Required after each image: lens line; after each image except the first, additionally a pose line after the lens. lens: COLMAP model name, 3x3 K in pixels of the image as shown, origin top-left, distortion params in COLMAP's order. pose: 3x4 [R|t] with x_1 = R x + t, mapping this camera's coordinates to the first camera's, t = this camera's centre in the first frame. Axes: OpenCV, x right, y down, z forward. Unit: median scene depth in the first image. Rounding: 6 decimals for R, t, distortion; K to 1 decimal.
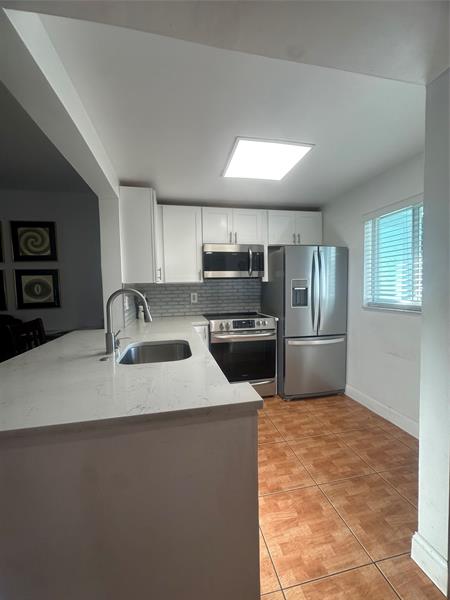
lens RADIAL K [[240.4, 0, 225.6], [0, 240.4, 300.9], [0, 0, 1]] dist [-0.004805, 0.001288]
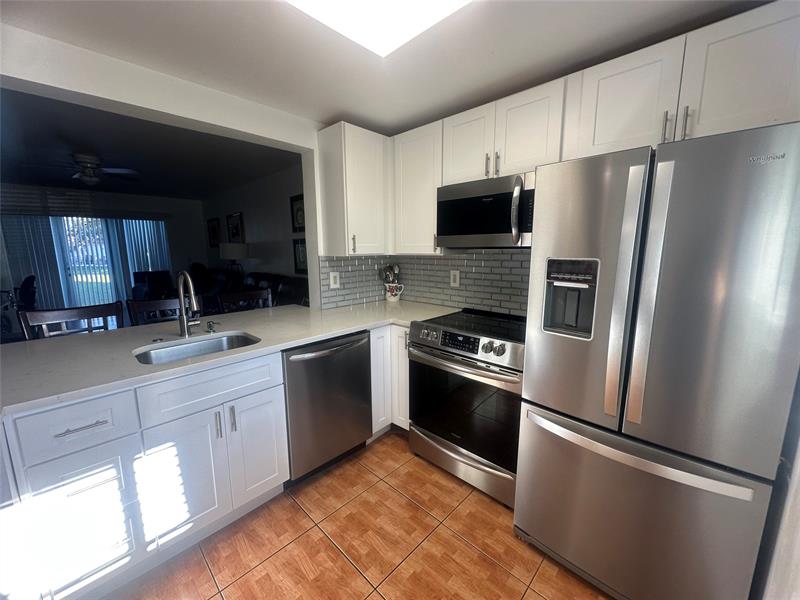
lens RADIAL K [[320.5, 0, 400.1], [0, 320.5, 300.5], [0, 0, 1]] dist [-0.004805, 0.001288]
pose [[0.560810, 0.148615, -0.814497, 0.527644], [-0.052070, 0.988142, 0.144446, -0.078784], [0.826305, -0.038596, 0.561898, 0.497850]]
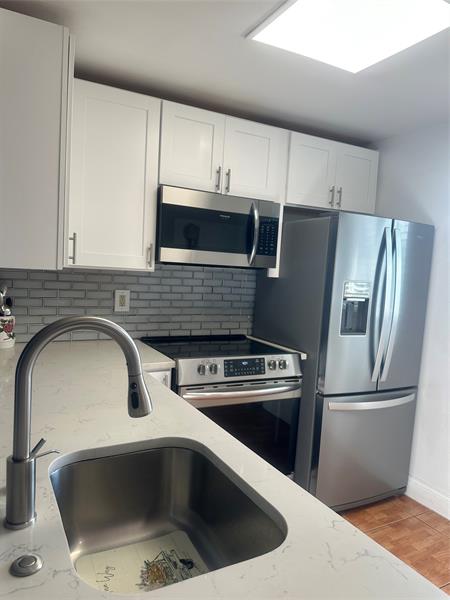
lens RADIAL K [[420.0, 0, 225.4], [0, 420.0, 306.9], [0, 0, 1]] dist [0.050249, -0.022796]
pose [[0.958319, 0.048829, 0.281496, -0.194135], [-0.060146, 0.997686, 0.031696, -0.044655], [-0.279297, -0.047305, 0.959039, 0.209677]]
